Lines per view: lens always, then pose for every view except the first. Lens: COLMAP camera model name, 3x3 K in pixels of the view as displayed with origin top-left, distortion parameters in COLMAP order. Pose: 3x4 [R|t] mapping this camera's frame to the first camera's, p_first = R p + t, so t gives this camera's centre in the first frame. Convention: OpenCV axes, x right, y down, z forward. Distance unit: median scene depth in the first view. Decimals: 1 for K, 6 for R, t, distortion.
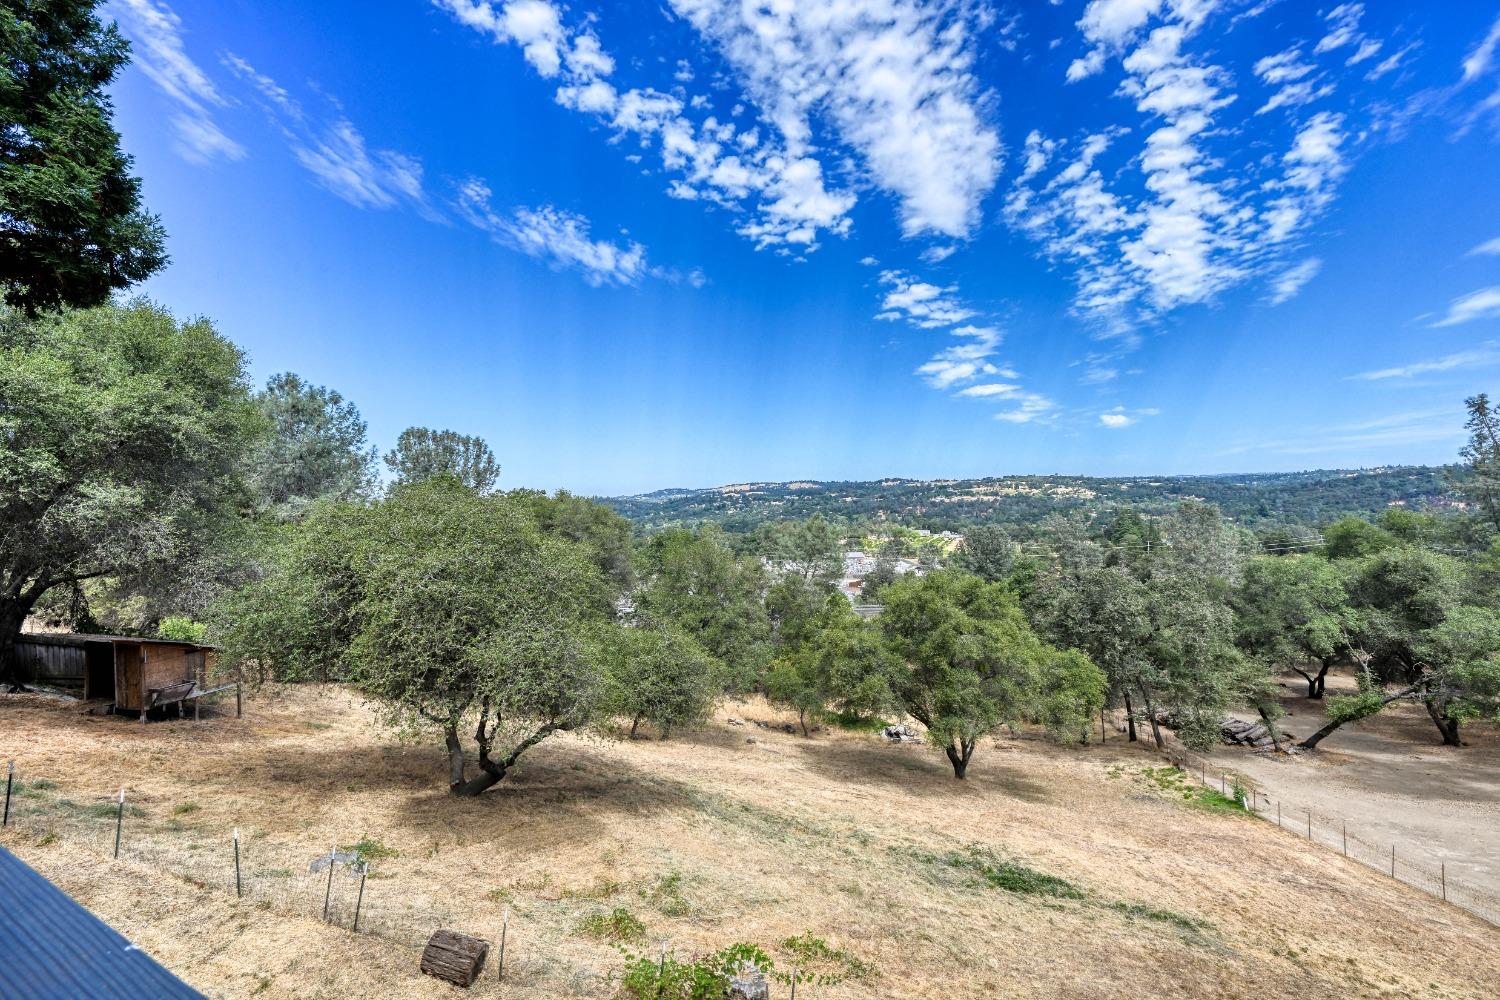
lens RADIAL K [[589.3, 0, 753.3], [0, 589.3, 502.8], [0, 0, 1]] dist [-0.002710, 0.000368]
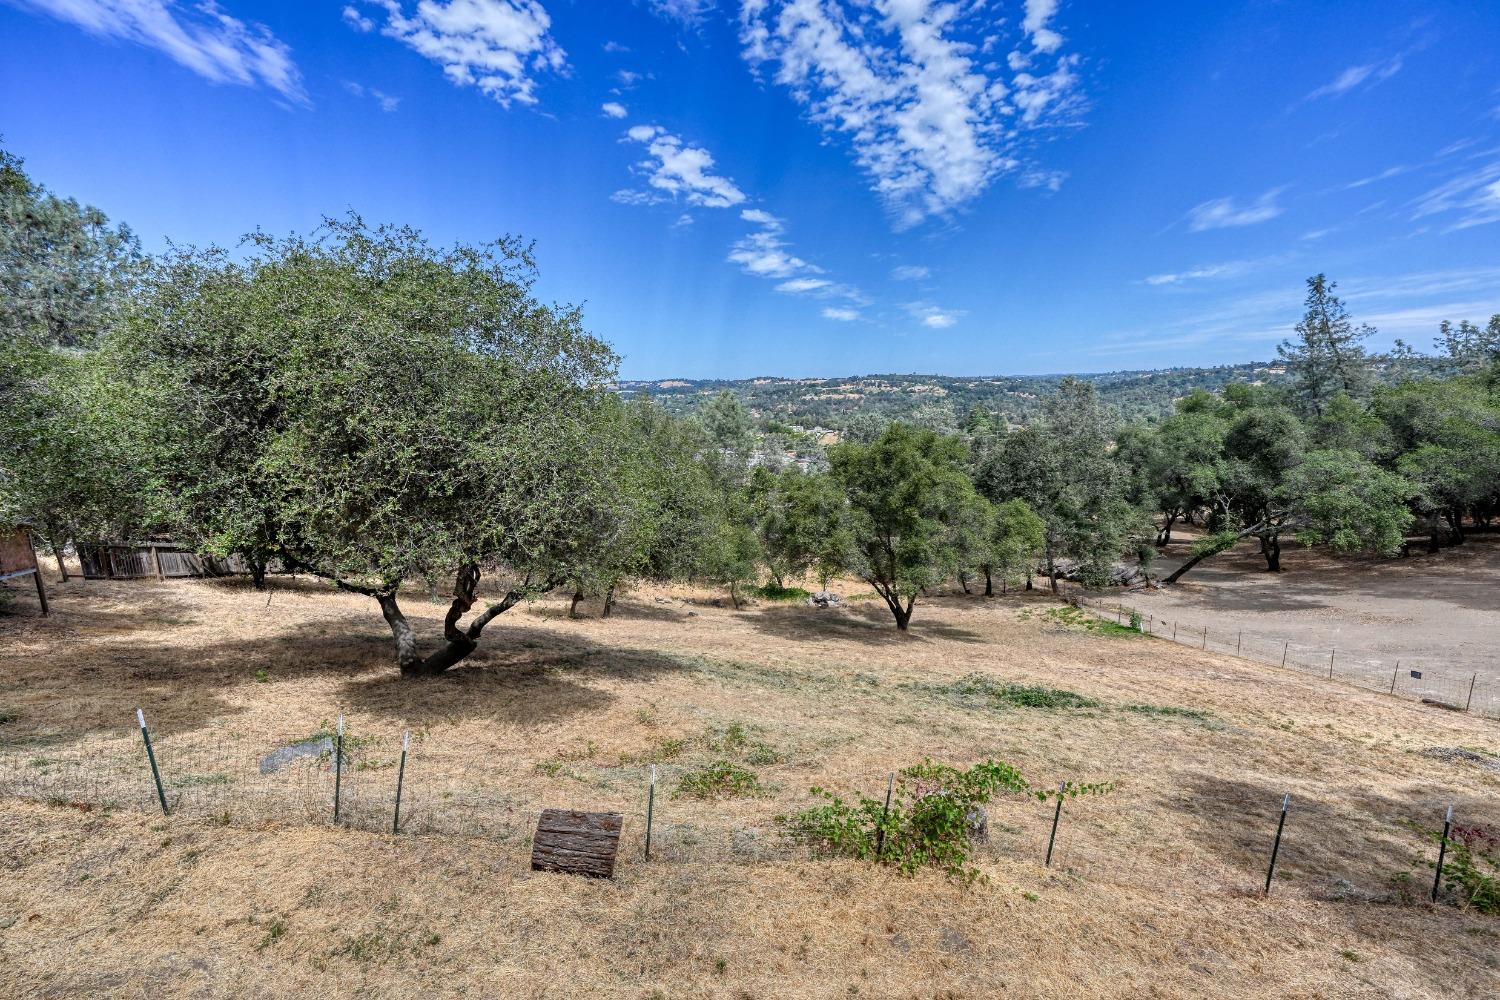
lens RADIAL K [[589.3, 0, 753.3], [0, 589.3, 502.8], [0, 0, 1]] dist [-0.002710, 0.000368]
pose [[0.977343, -0.040503, 0.207750, -0.123022], [0.004688, 0.985421, 0.170067, 0.078487], [-0.211609, -0.165240, 0.963285, 0.105529]]
